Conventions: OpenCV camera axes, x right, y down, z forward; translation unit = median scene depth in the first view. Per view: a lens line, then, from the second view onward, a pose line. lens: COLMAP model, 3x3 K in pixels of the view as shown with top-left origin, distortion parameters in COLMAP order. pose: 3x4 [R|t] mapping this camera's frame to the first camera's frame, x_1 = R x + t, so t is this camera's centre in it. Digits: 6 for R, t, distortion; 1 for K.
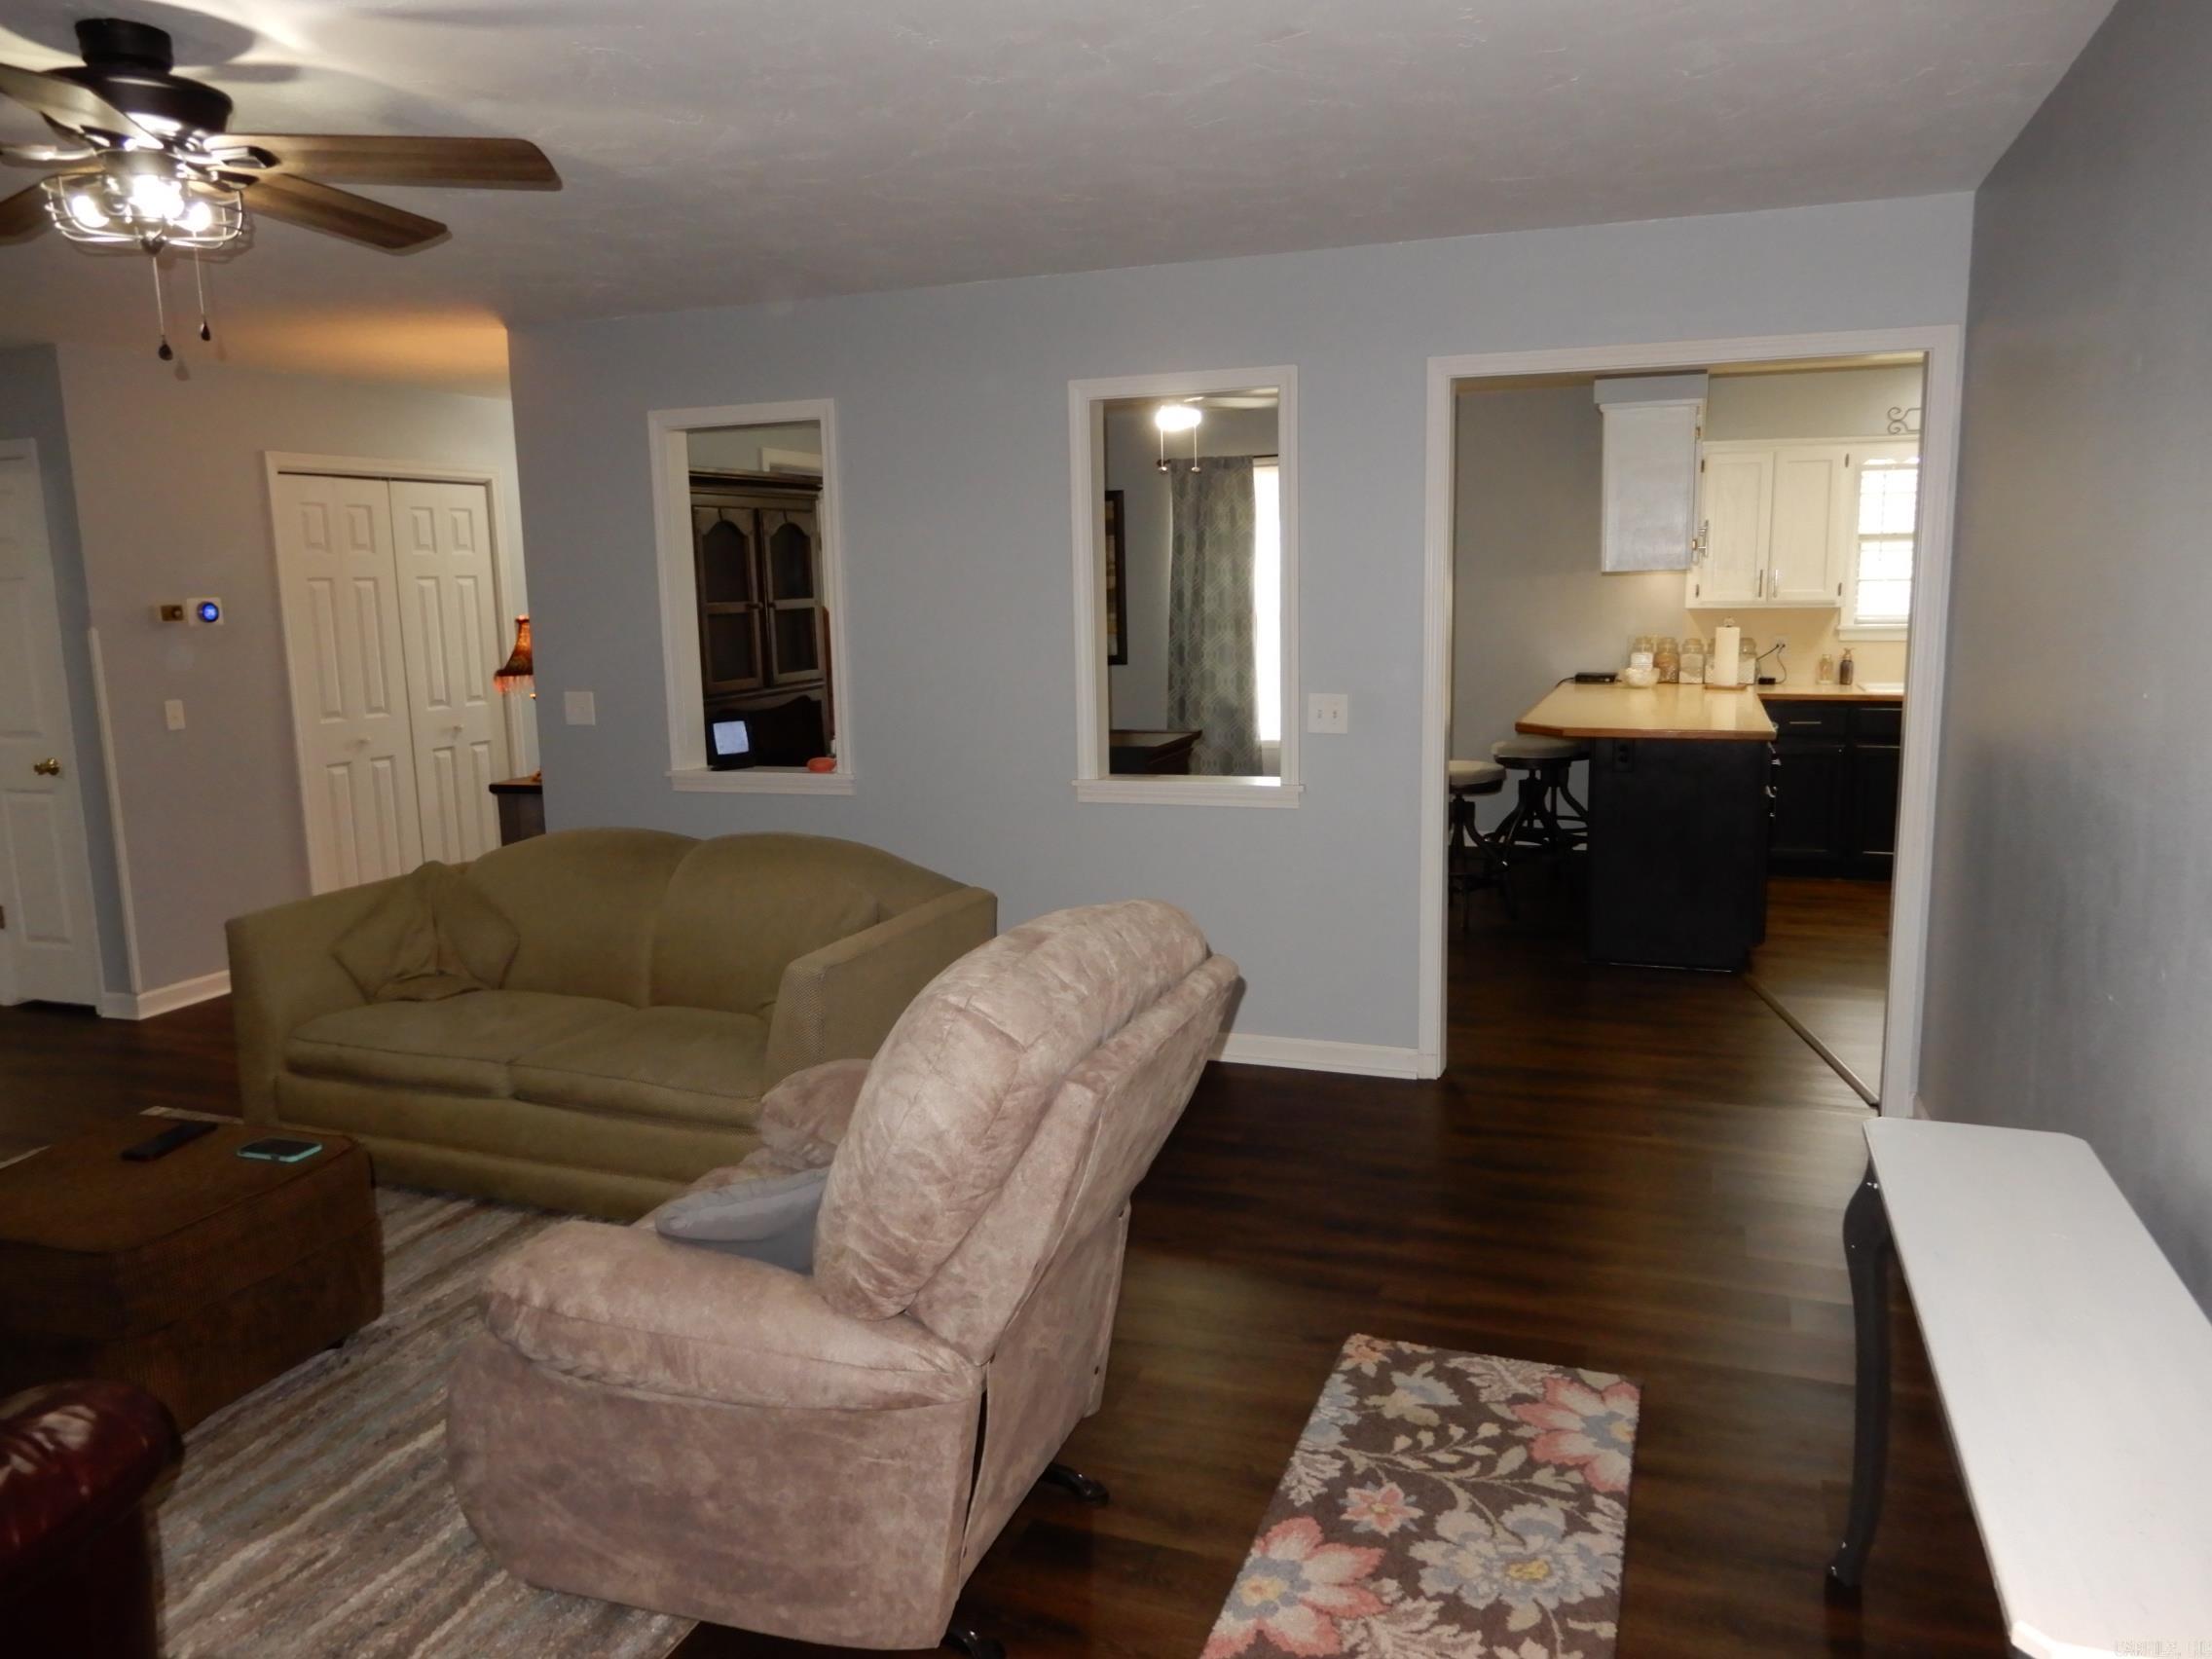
lens RADIAL K [[1590.6, 0, 1106.1], [0, 1590.6, 816.2], [0, 0, 1]] dist [0.011302, -0.008049]
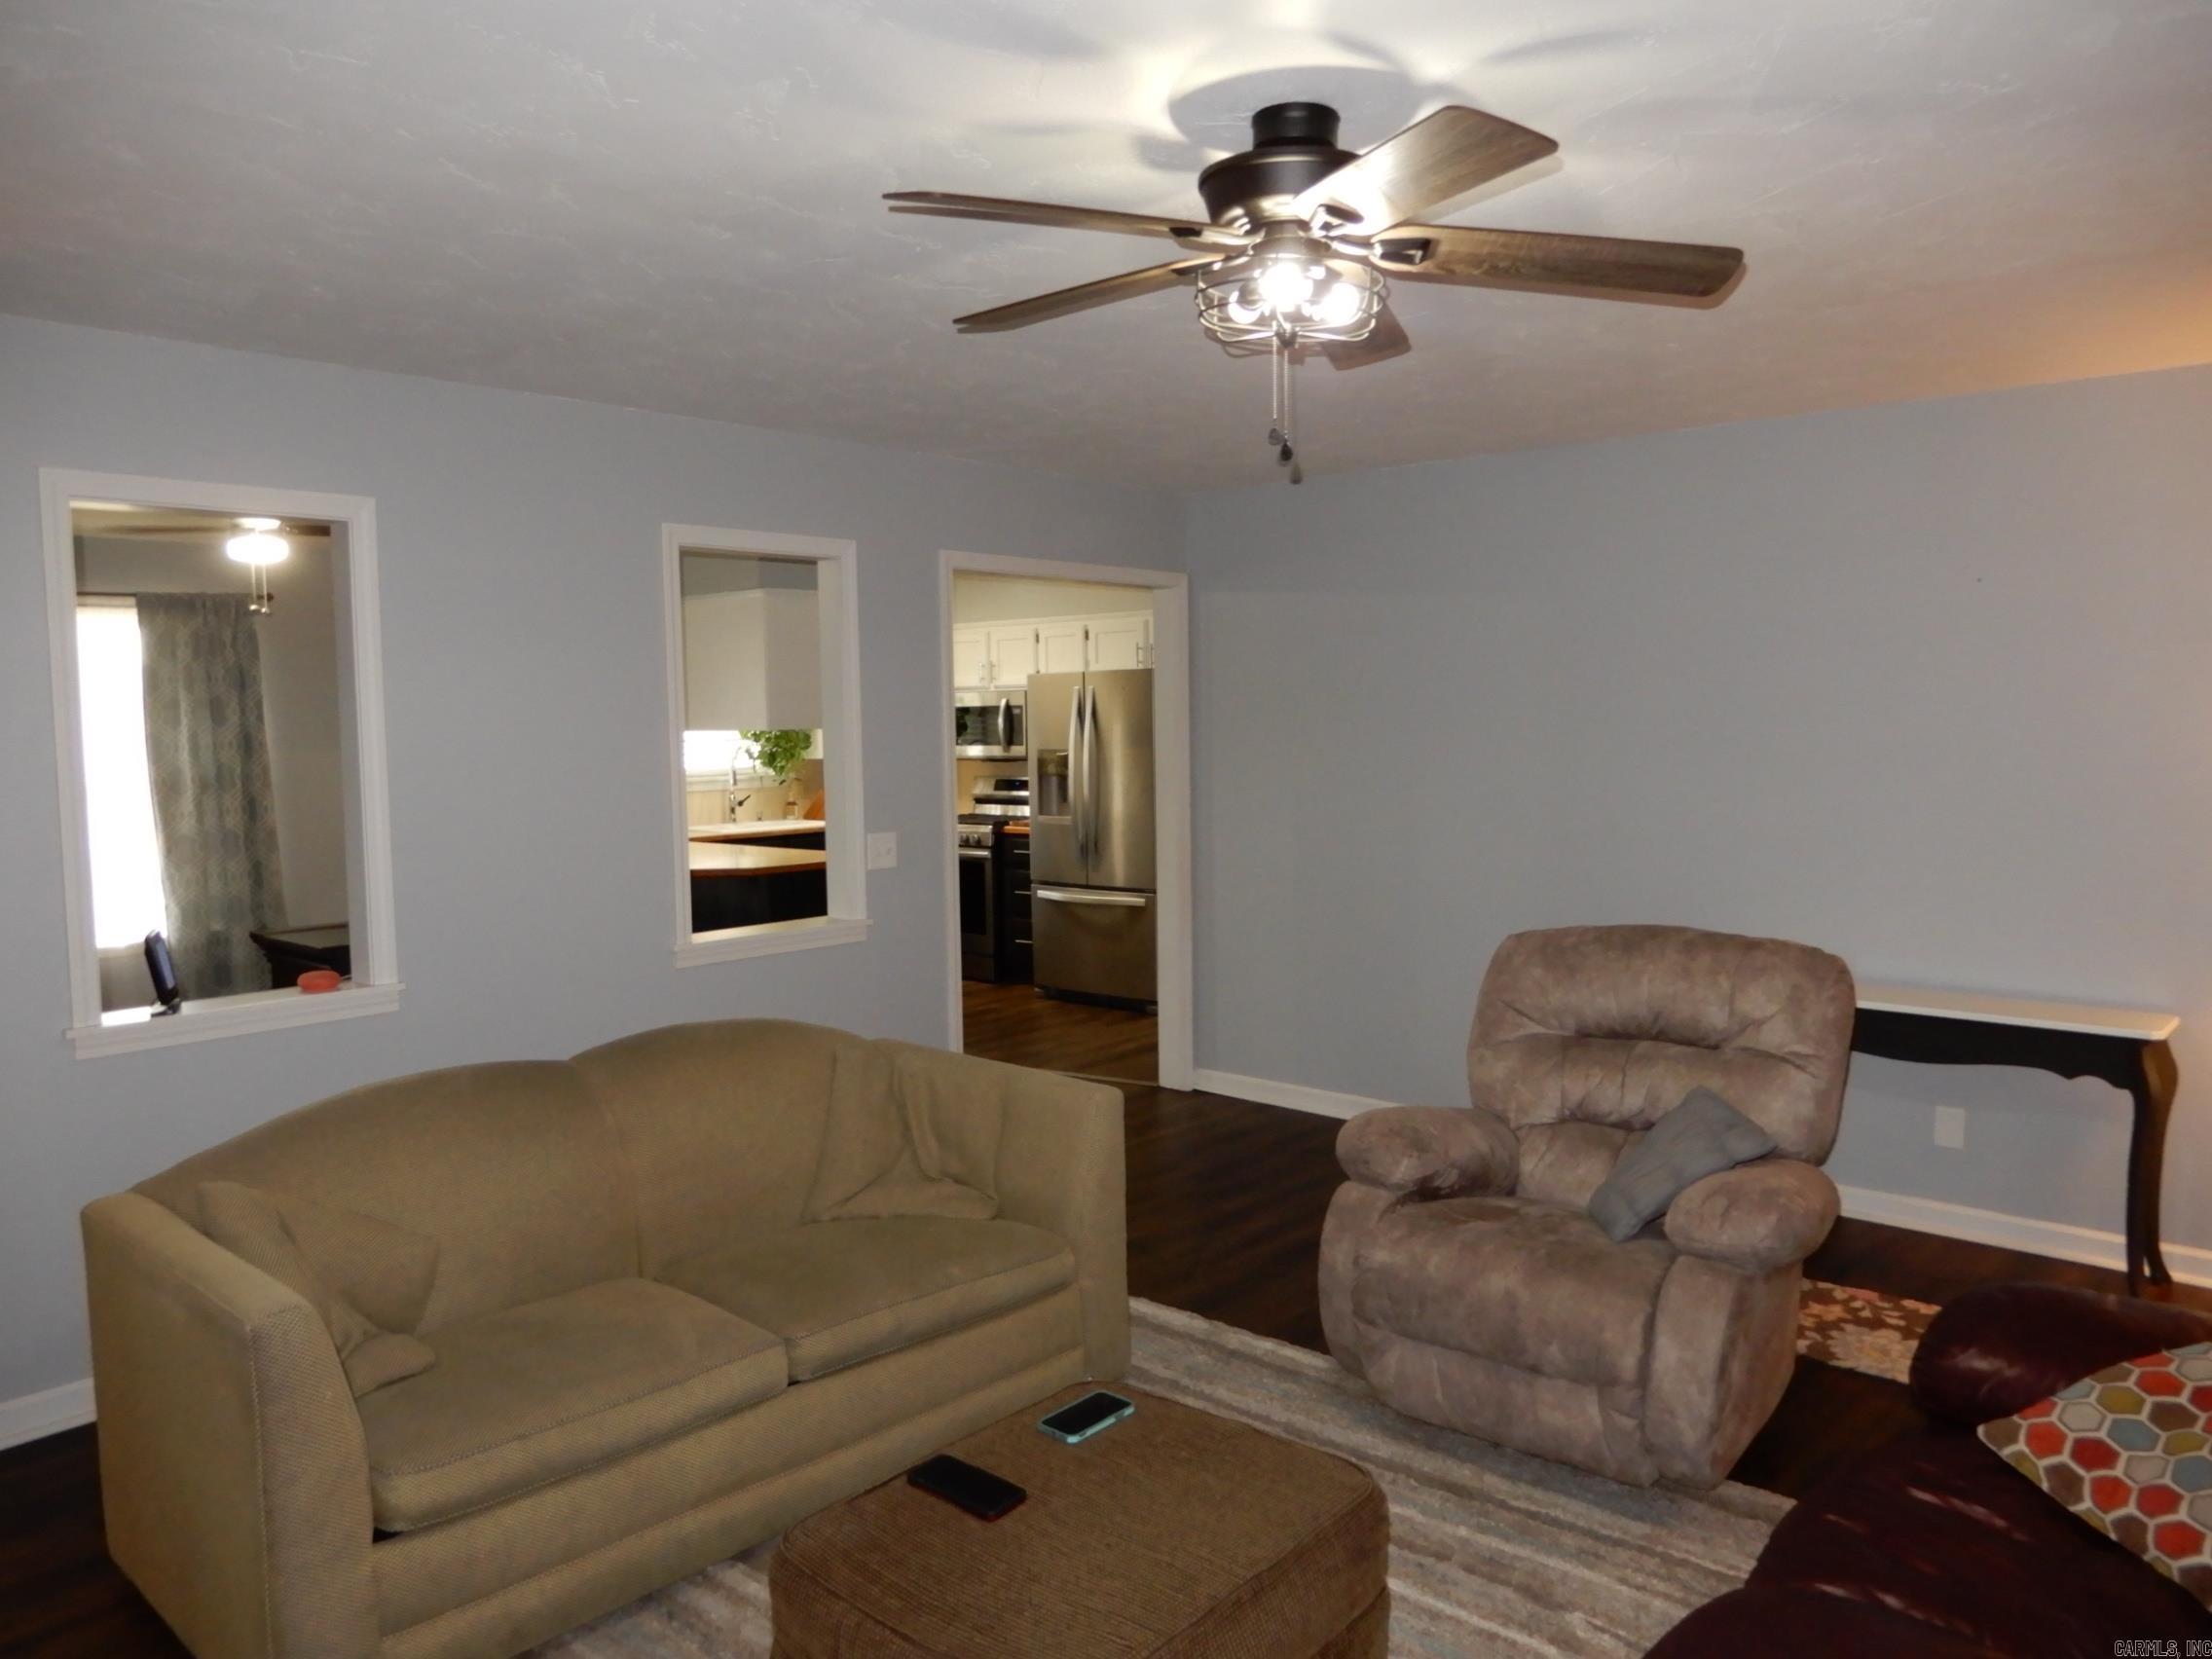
lens RADIAL K [[1539.2, 0, 1096.2], [0, 1539.2, 835.2], [0, 0, 1]] dist [0.006180, 0.002003]
pose [[0.380089, -0.050096, 0.923592, -1.497674], [0.141252, 0.989964, -0.004434, -0.090387], [-0.914101, 0.132144, 0.383351, 0.817928]]
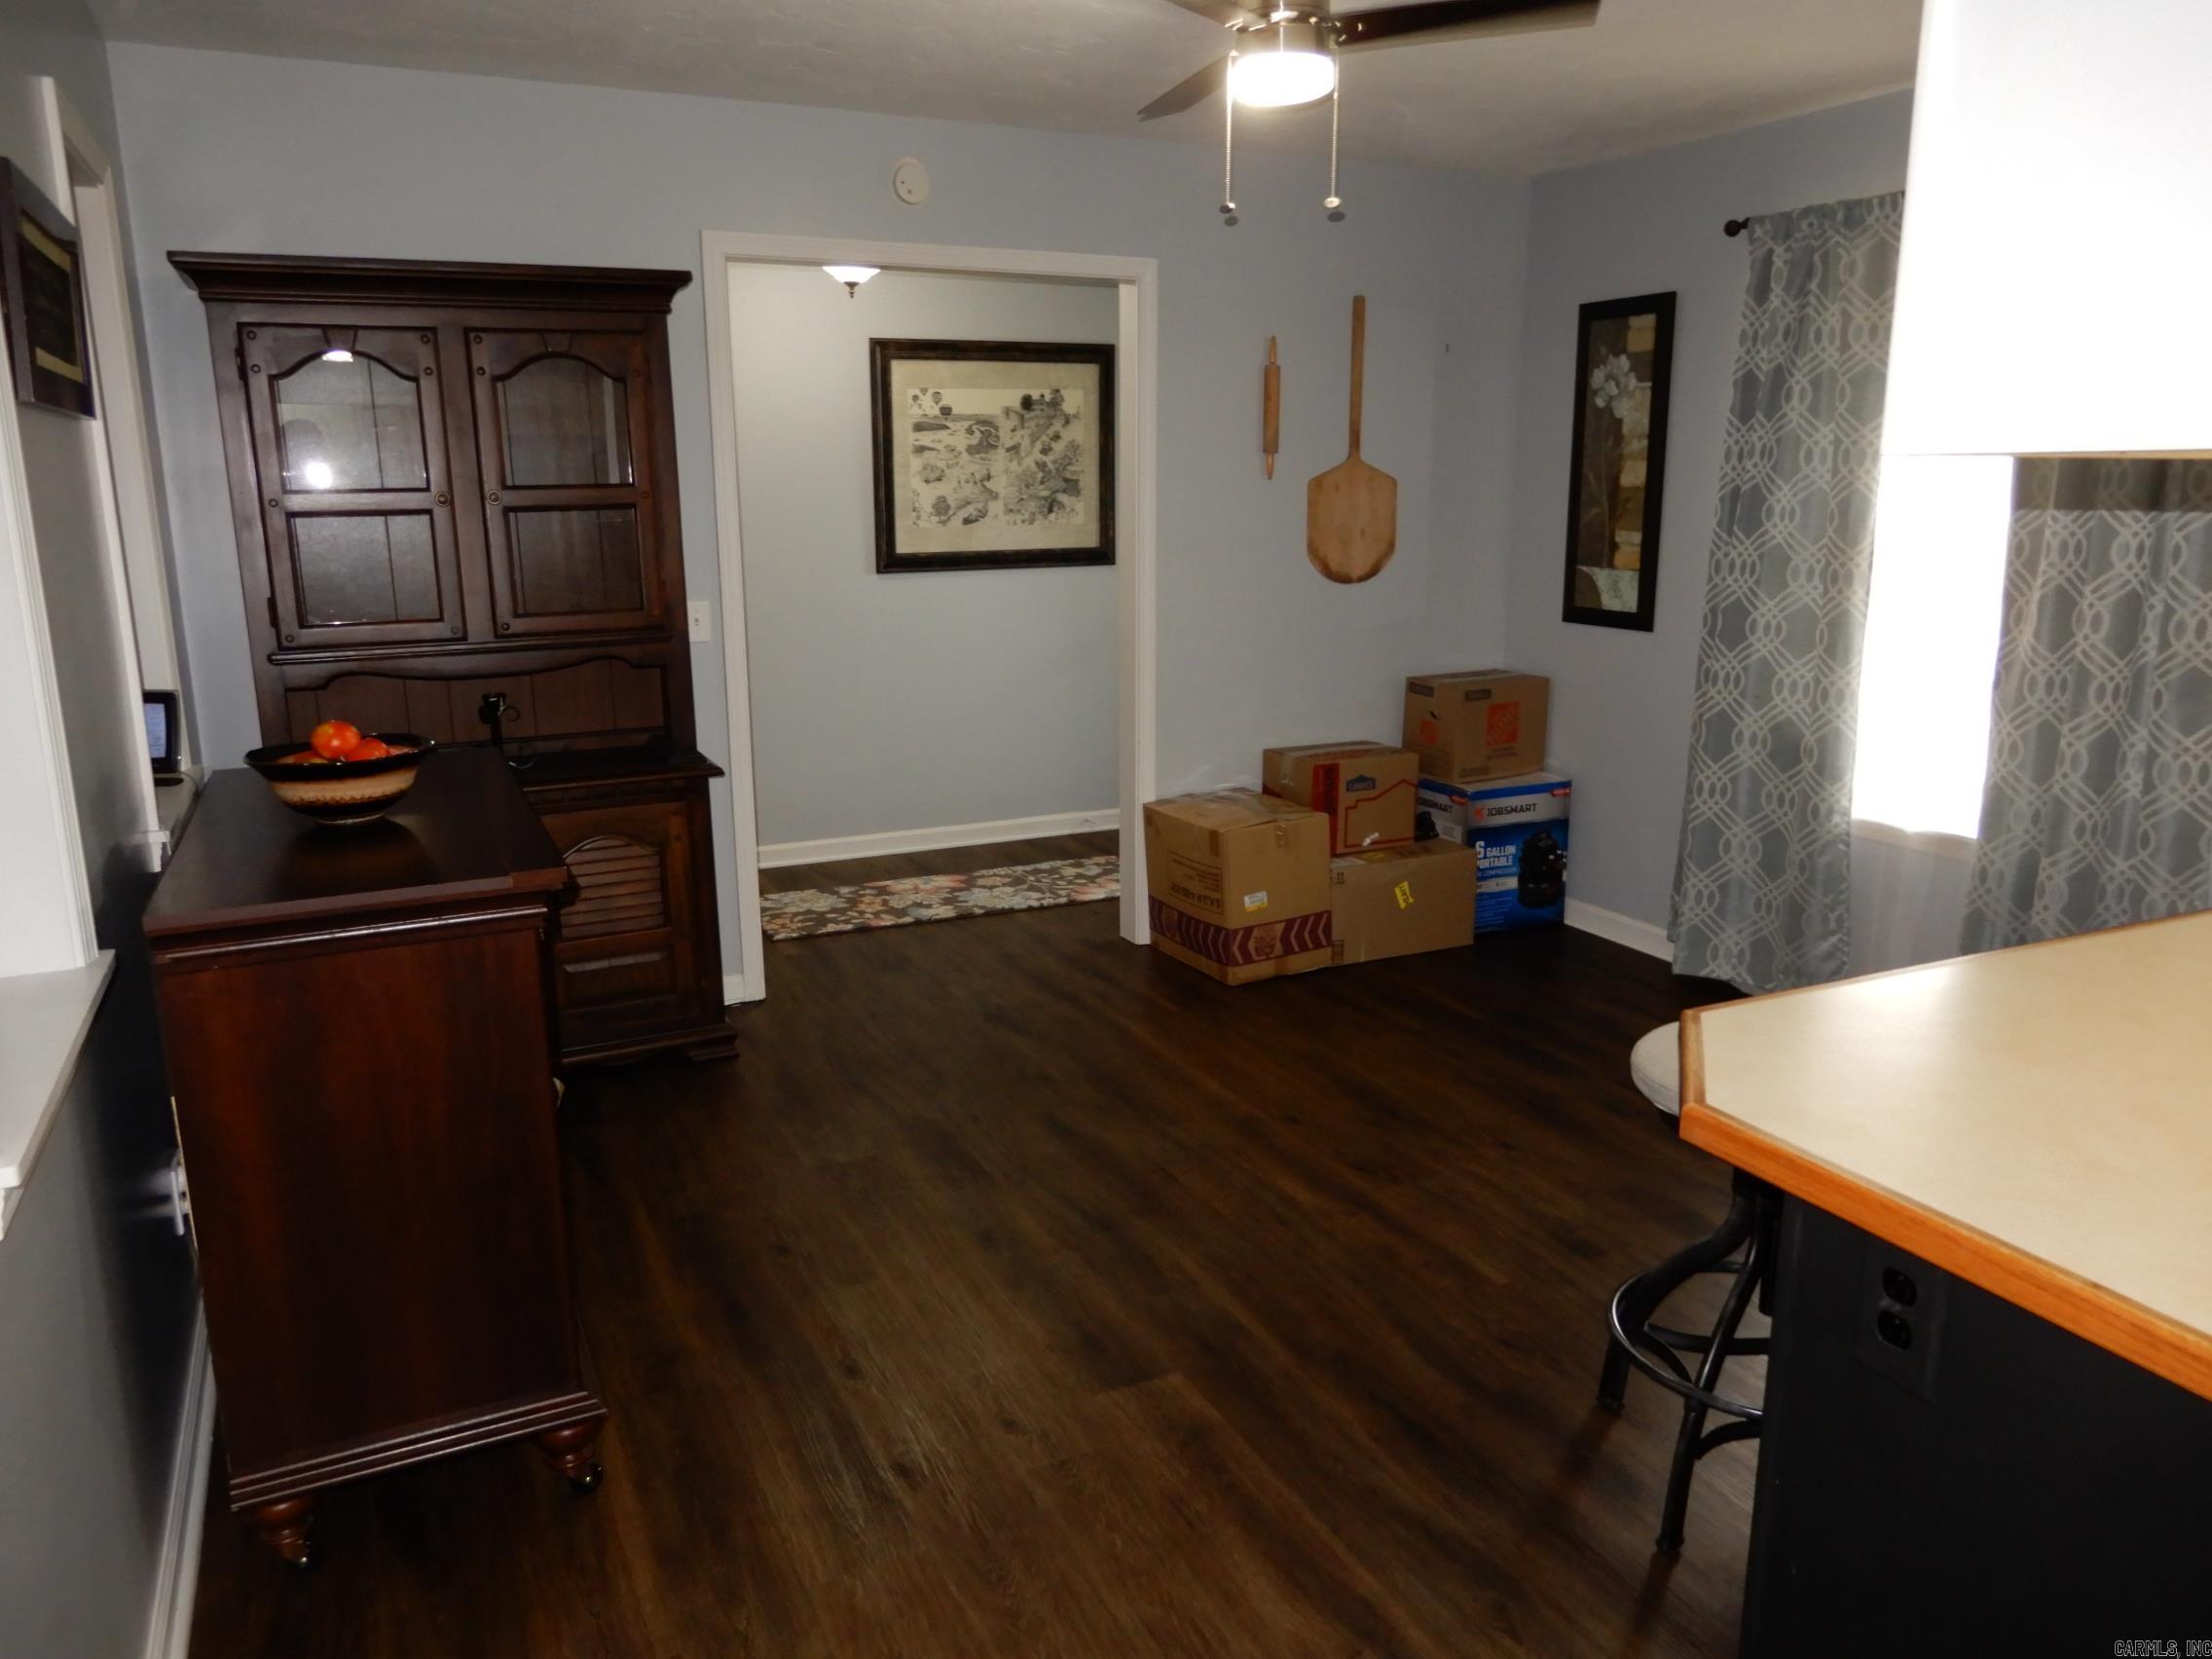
lens RADIAL K [[1593.1, 0, 1107.9], [0, 1593.1, 816.0], [0, 0, 1]] dist [0.012939, -0.008554]
pose [[0.717591, 0.165656, -0.676477, 1.821304], [-0.119434, 0.986182, 0.114804, 0.063490], [0.686147, -0.001589, 0.727461, -0.539411]]
